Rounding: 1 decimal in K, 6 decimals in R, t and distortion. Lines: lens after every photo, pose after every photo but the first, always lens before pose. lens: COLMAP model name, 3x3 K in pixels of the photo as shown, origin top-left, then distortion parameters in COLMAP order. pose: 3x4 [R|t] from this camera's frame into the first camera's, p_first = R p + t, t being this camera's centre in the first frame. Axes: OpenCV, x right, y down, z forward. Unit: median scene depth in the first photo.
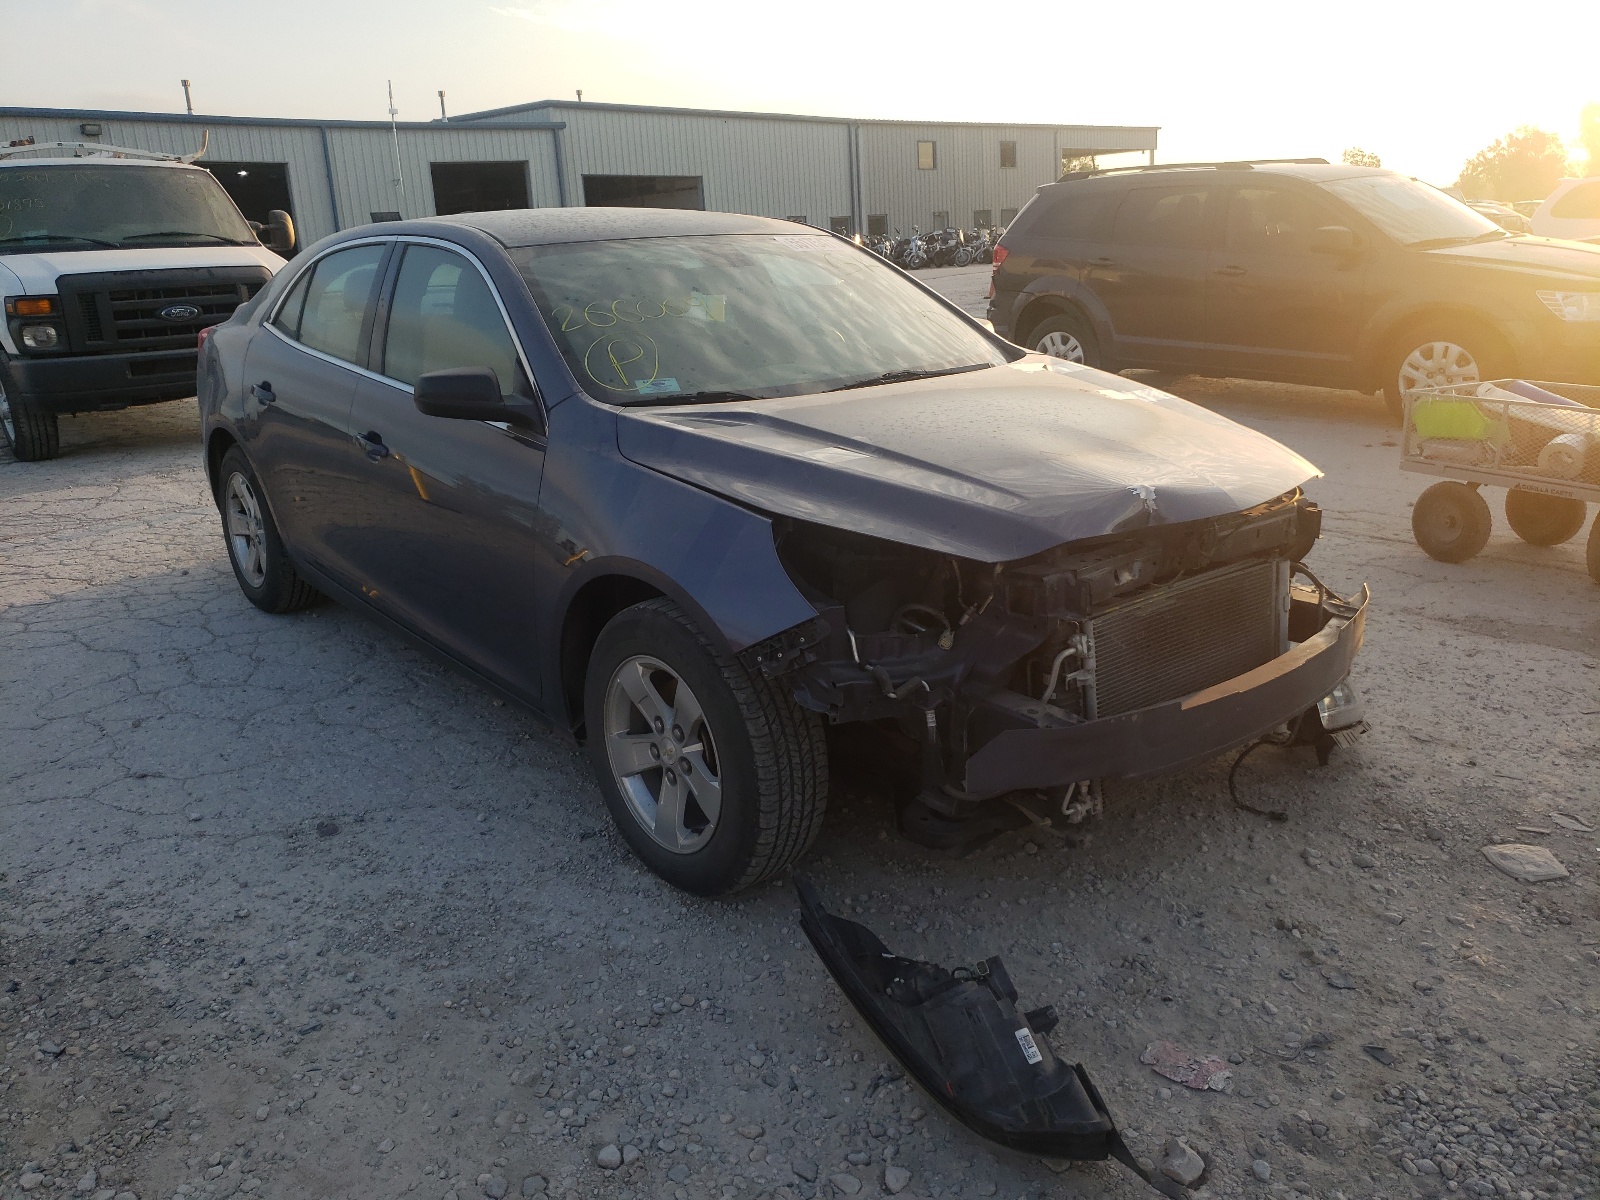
lens RADIAL K [[1206.7, 0, 800.0], [0, 1206.7, 600.0], [0, 0, 1]] dist [-0.029347, 0.000311]
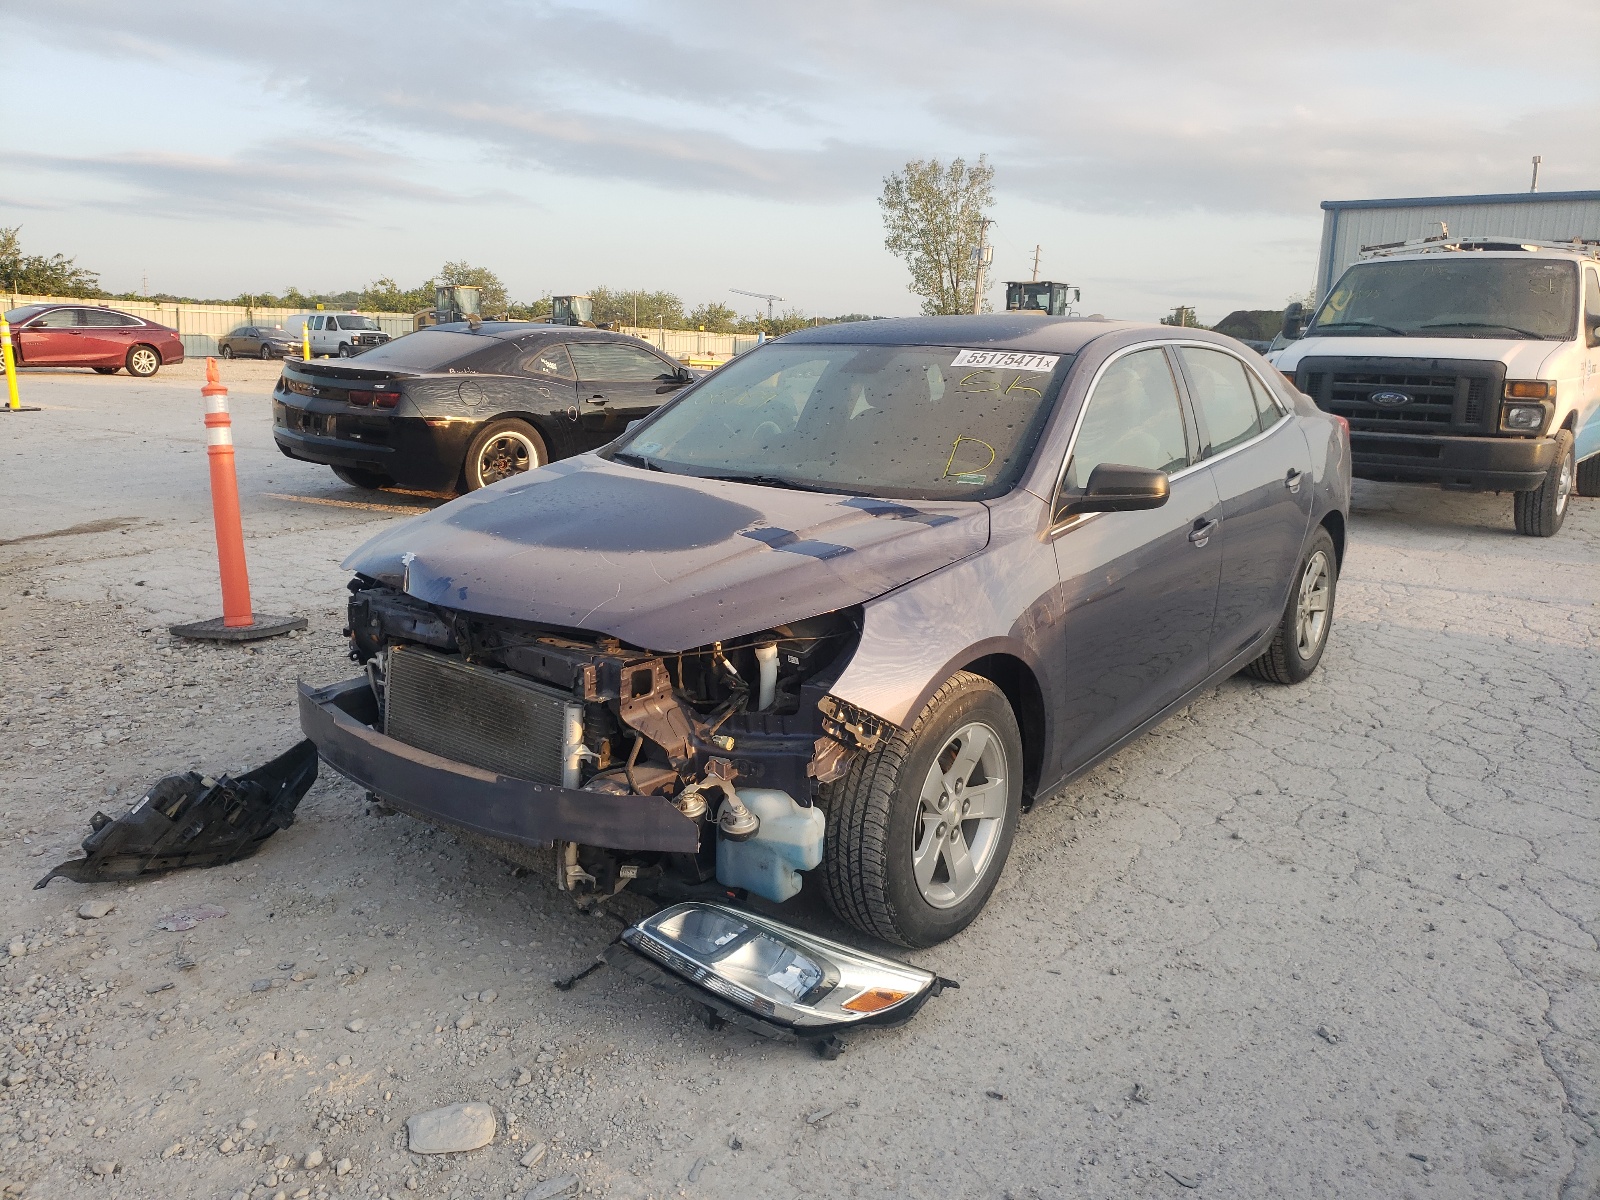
lens RADIAL K [[1227.7, 0, 800.0], [0, 1227.7, 600.0], [0, 0, 1]] dist [-0.073492, 0.000759]
pose [[0.226993, 0.234963, -0.945128, 0.409284], [-0.293016, 0.941971, 0.163805, -0.098521], [0.928771, 0.239755, 0.282669, 0.274535]]
